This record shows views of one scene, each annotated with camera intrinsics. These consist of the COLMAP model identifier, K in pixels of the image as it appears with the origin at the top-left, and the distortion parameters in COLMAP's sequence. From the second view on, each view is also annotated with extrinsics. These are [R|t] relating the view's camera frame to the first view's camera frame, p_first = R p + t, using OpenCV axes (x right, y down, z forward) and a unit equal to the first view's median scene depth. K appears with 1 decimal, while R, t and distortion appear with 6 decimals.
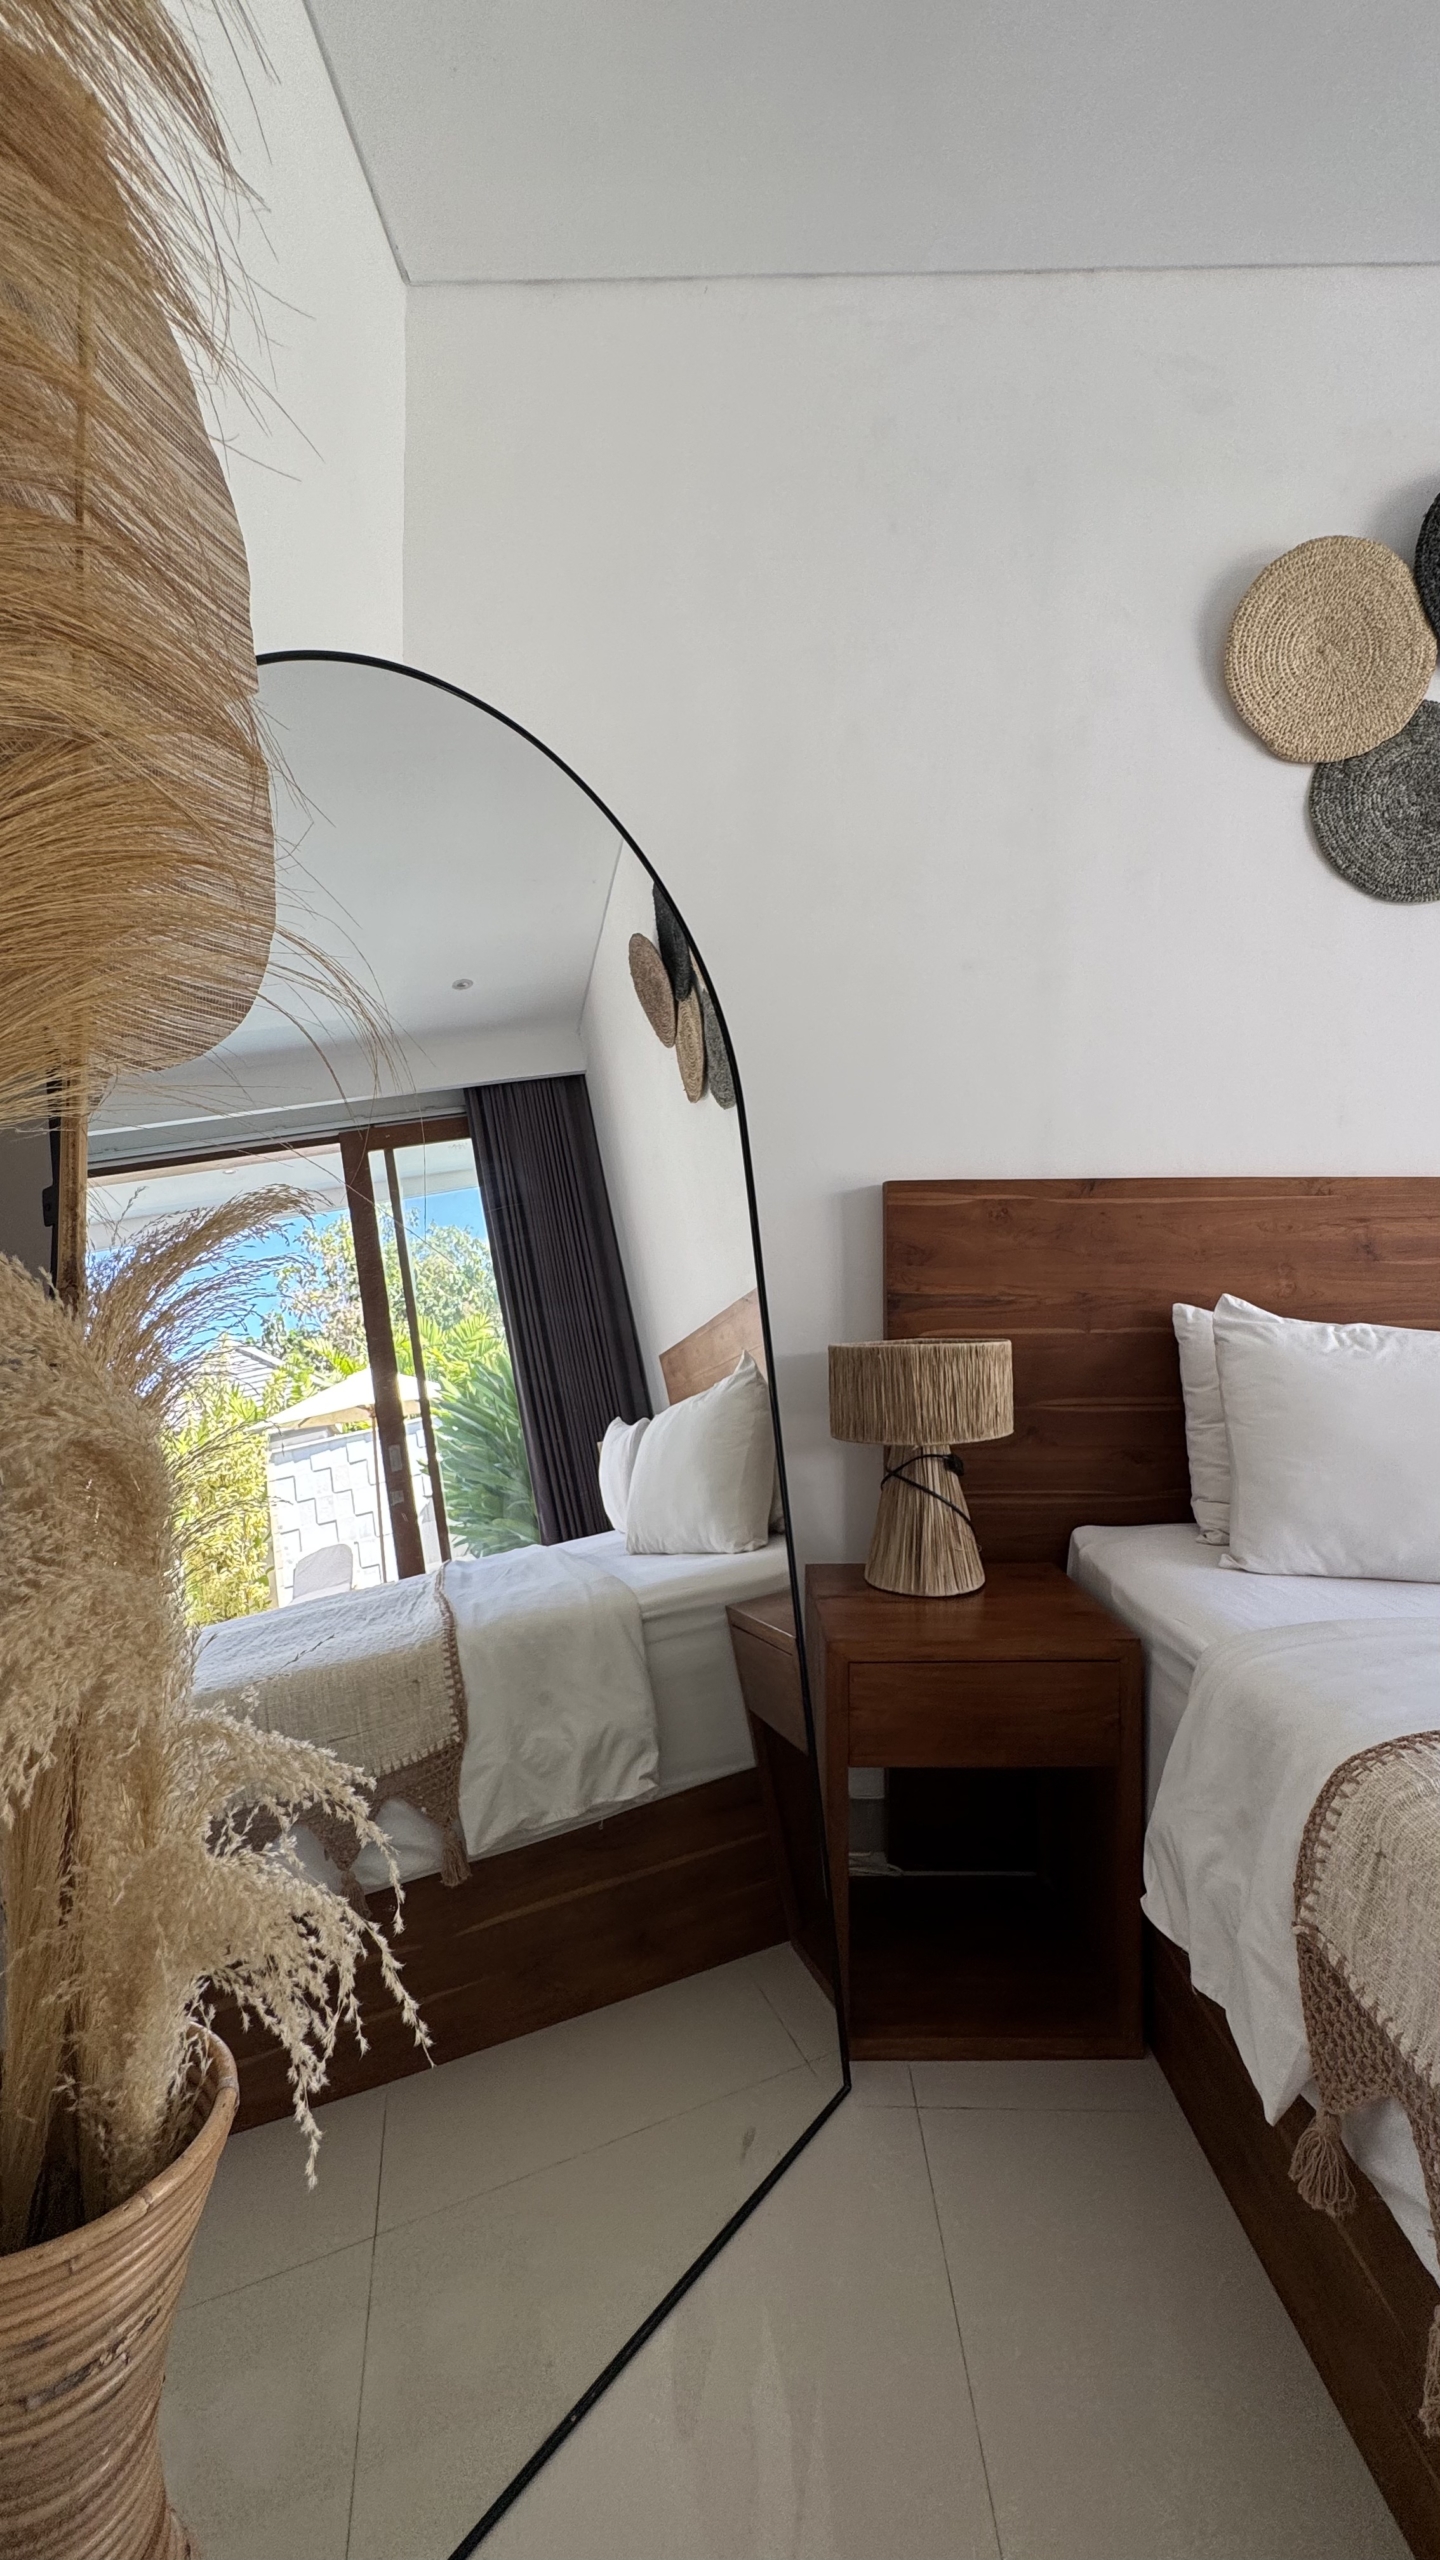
lens RADIAL K [[1029.9, 0, 727.0], [0, 1029.9, 1276.1], [0, 0, 1]] dist [-0.003076, -0.000140]
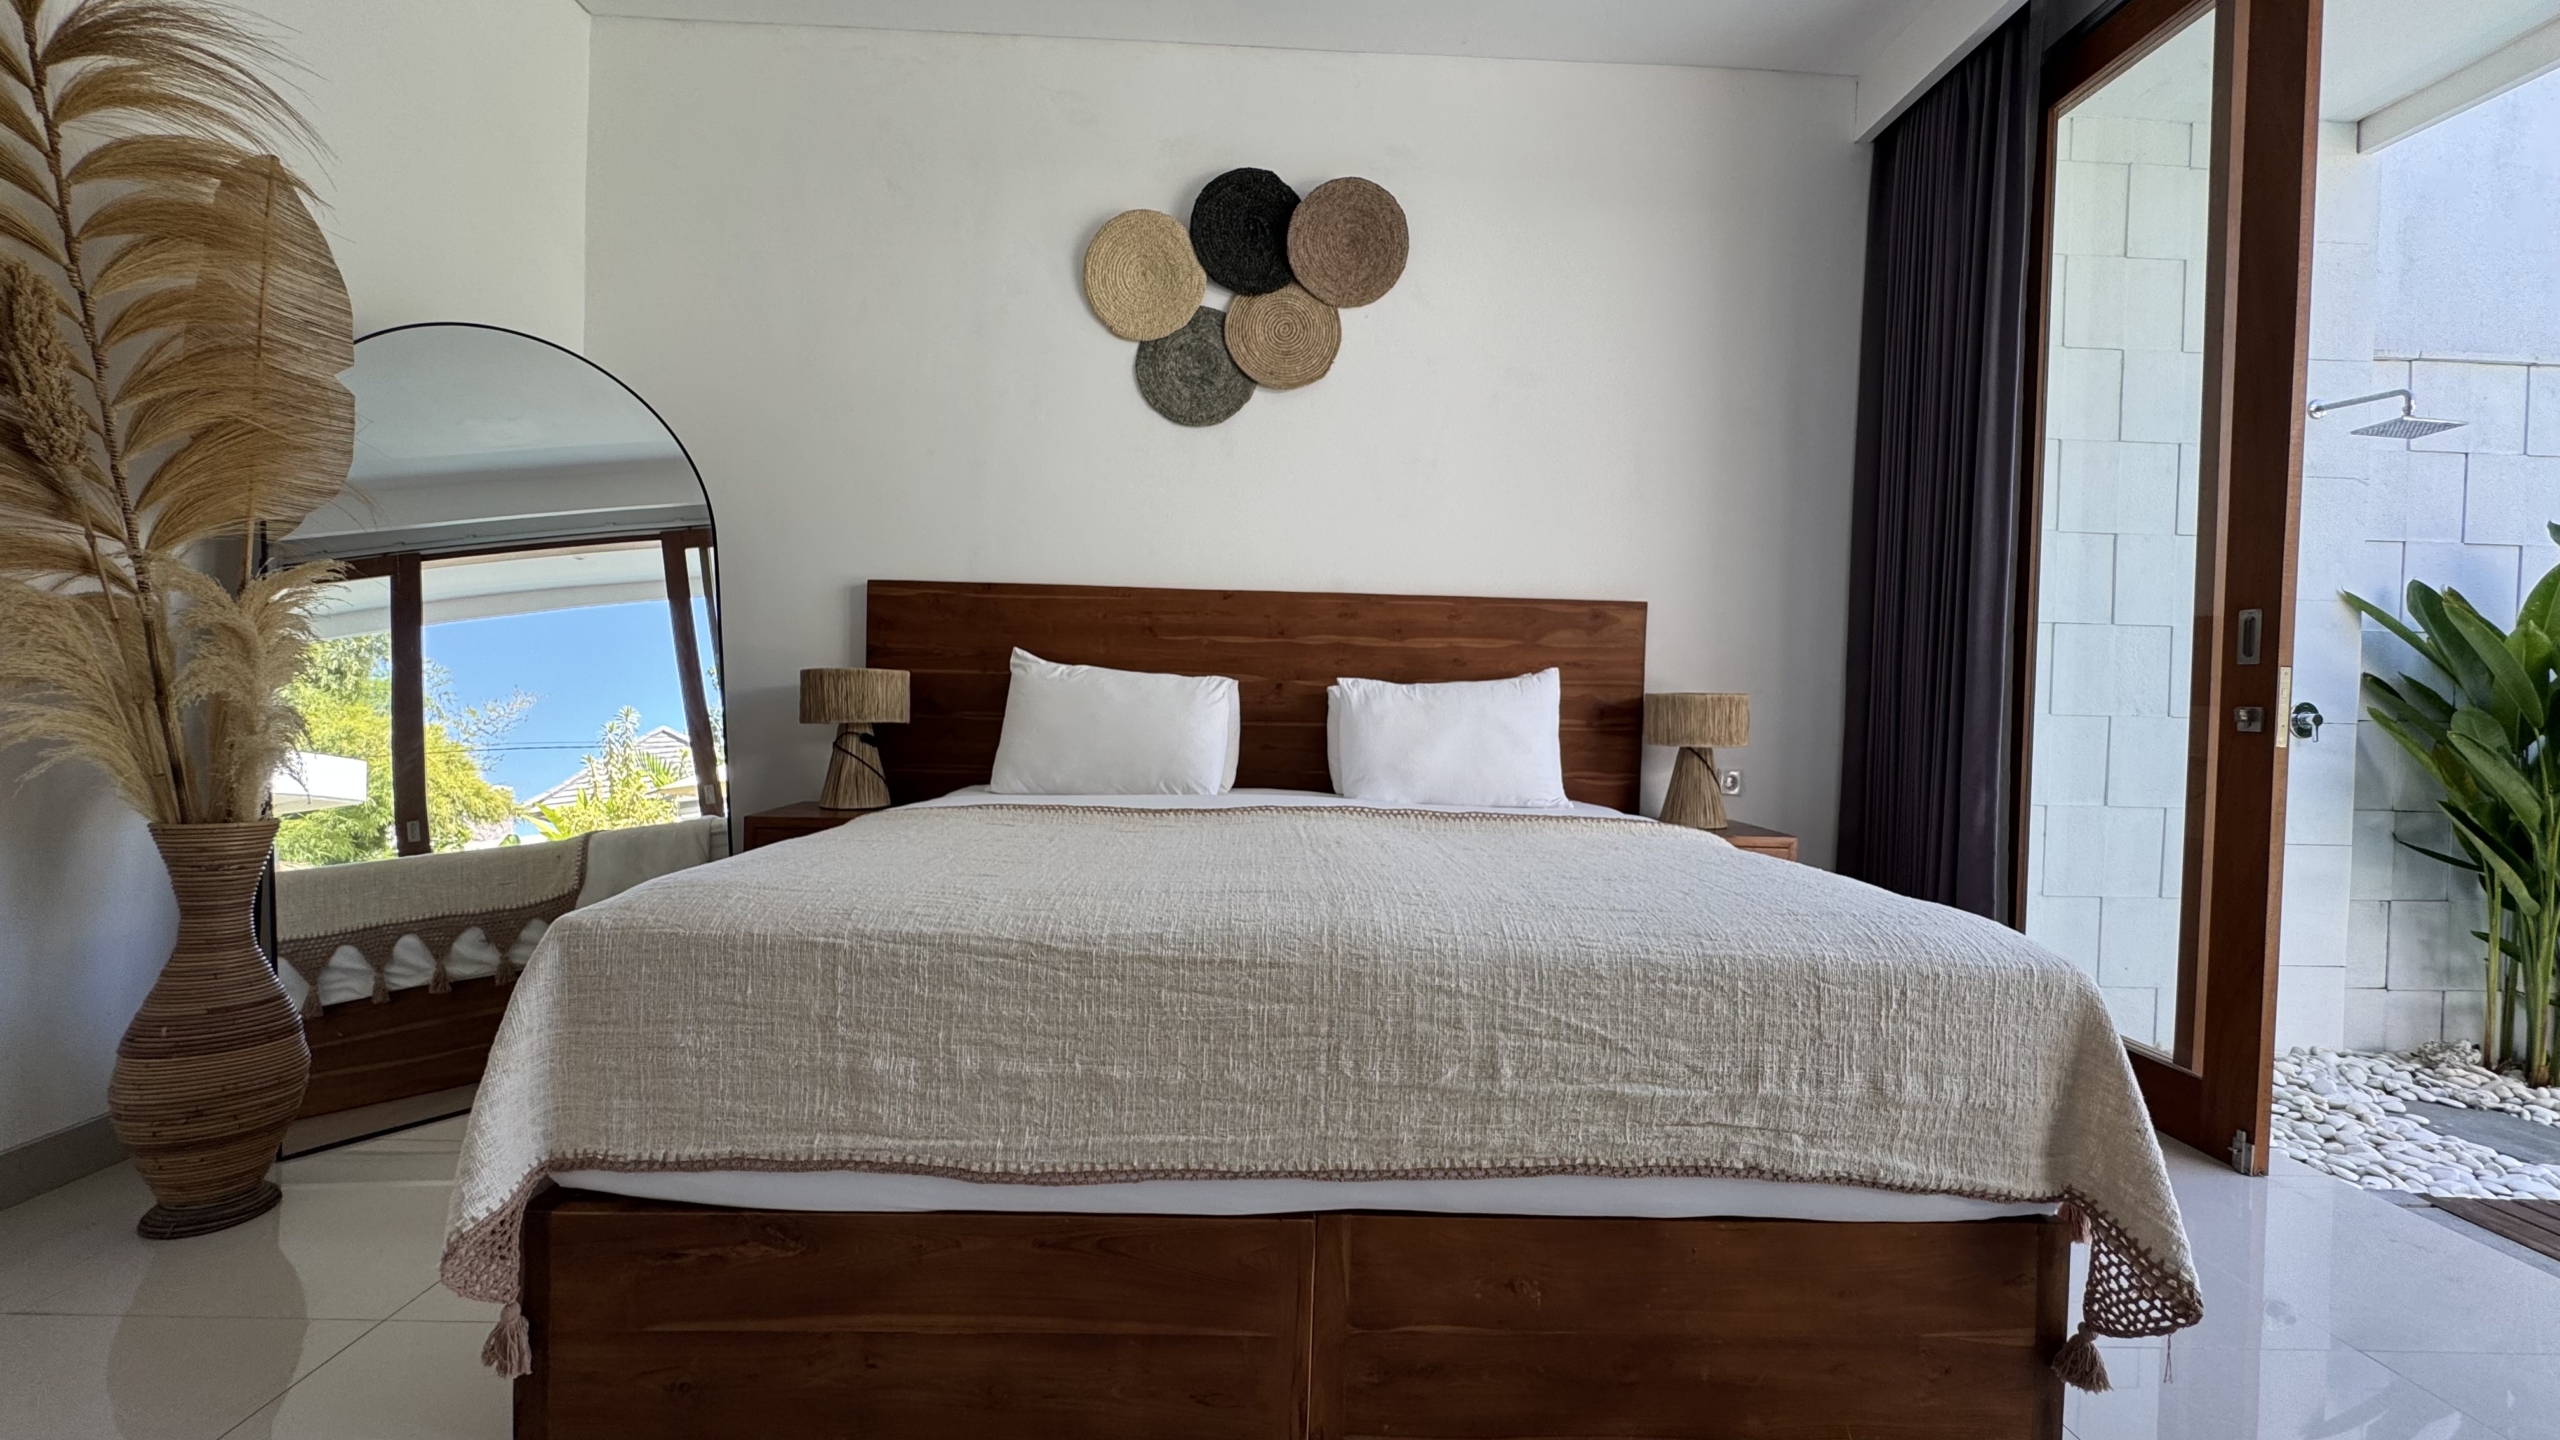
lens RADIAL K [[1029.9, 0, 1278.8], [0, 1029.9, 713.5], [0, 0, 1]] dist [-0.003076, -0.000140]
pose [[0.998055, 0.029651, 0.054834, 0.735011], [-0.030850, 0.999300, 0.021162, 0.069936], [-0.054168, -0.022812, 0.998271, -0.721166]]
